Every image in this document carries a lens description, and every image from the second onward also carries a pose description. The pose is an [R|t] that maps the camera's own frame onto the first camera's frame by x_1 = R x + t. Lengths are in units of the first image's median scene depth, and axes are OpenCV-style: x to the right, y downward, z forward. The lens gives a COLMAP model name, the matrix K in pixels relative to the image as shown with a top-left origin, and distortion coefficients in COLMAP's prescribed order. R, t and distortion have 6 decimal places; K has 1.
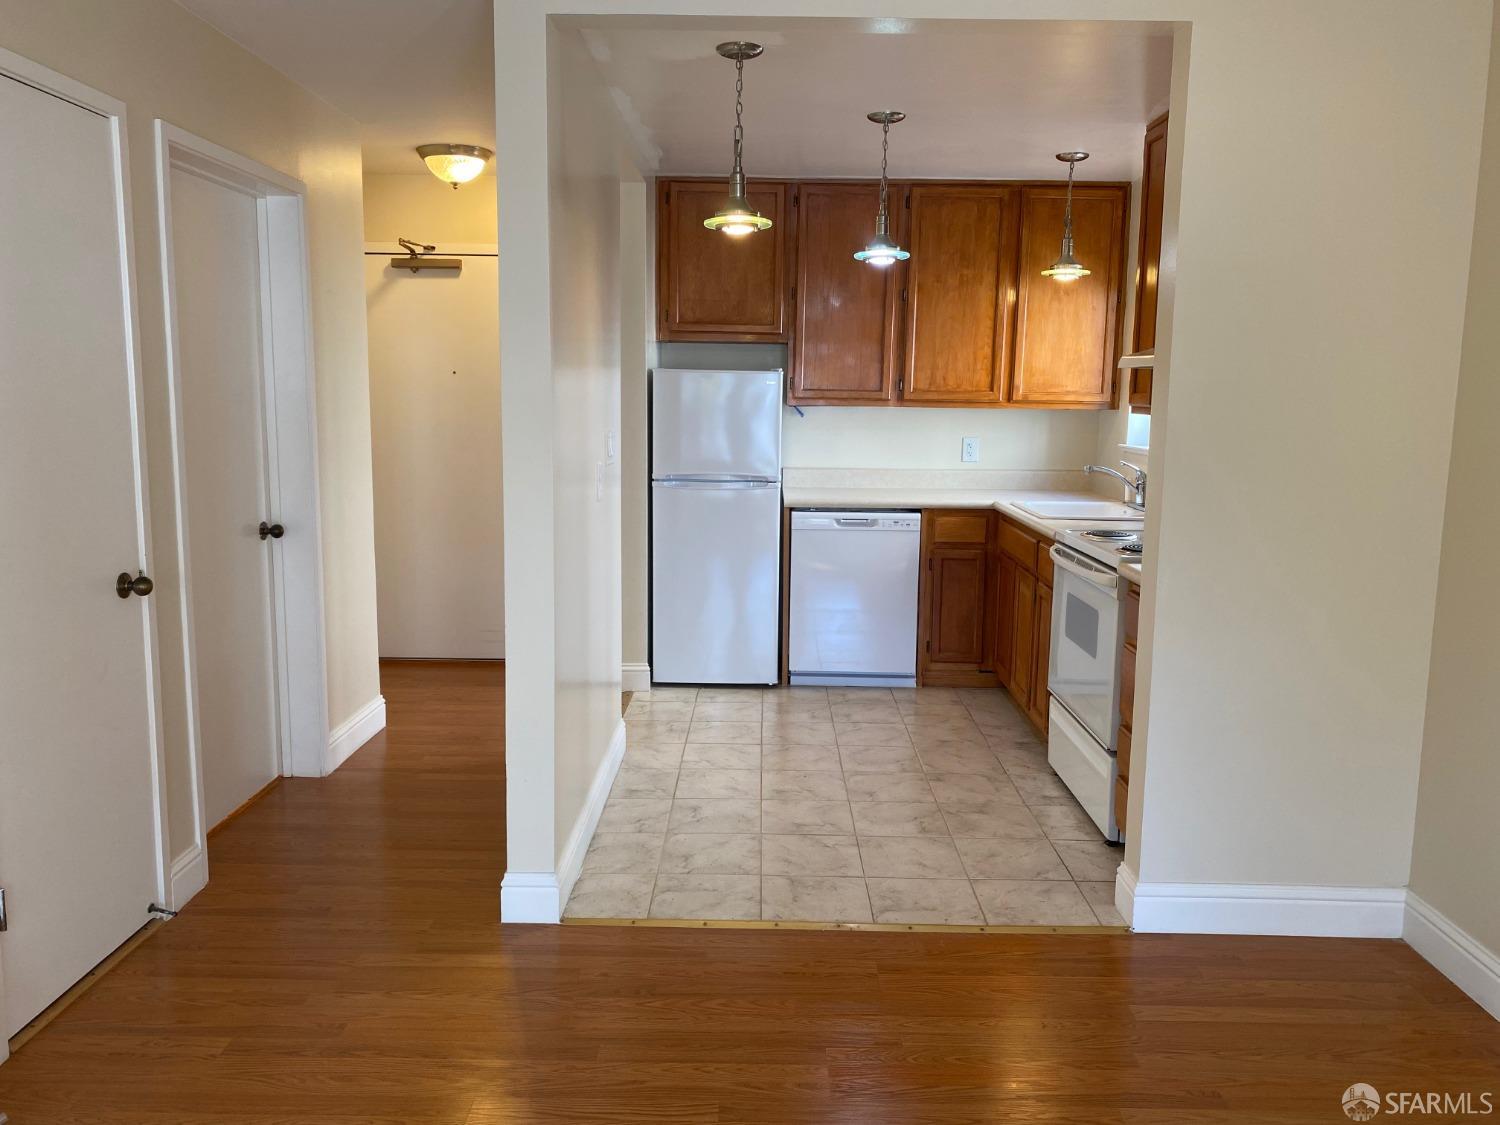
lens RADIAL K [[1118.8, 0, 755.2], [0, 1118.8, 555.1], [0, 0, 1]] dist [0.083910, -0.177342]
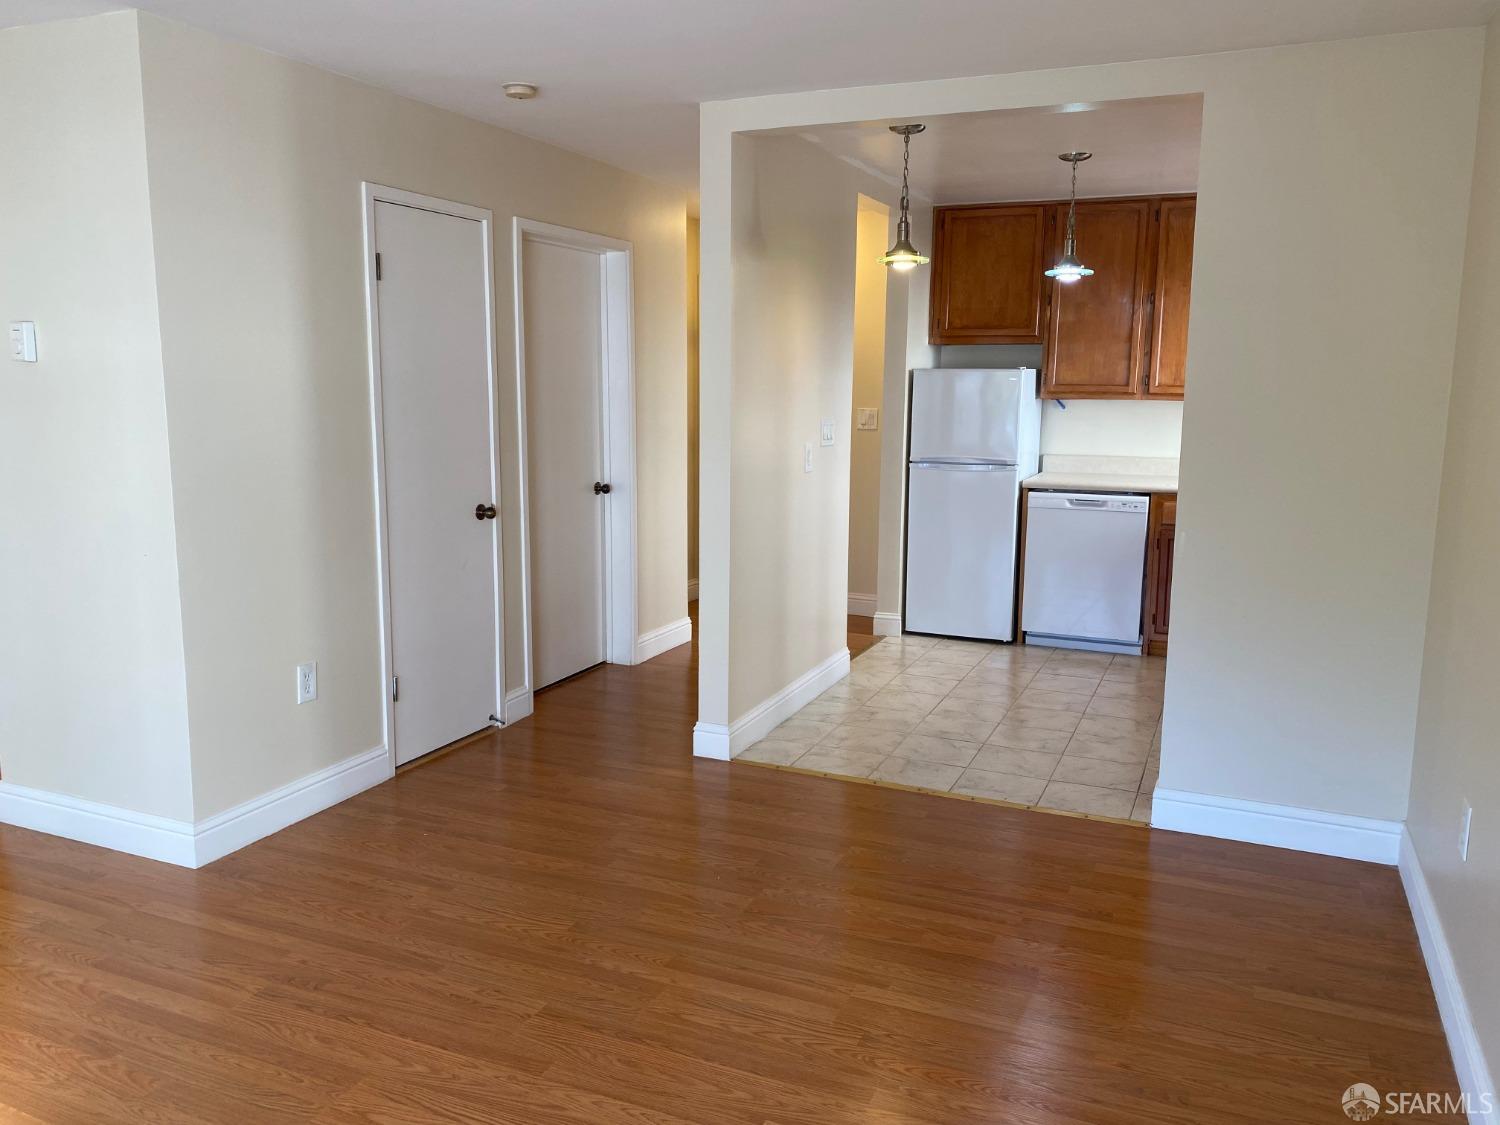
lens RADIAL K [[1130.7, 0, 750.0], [0, 1130.7, 562.5], [0, 0, 1]] dist [0.122705, -0.362817]
pose [[0.918308, 0.055933, -0.391896, 0.235227], [-0.051396, 0.998435, 0.022067, 0.022997], [0.392517, -0.000122, 0.919745, -0.189018]]
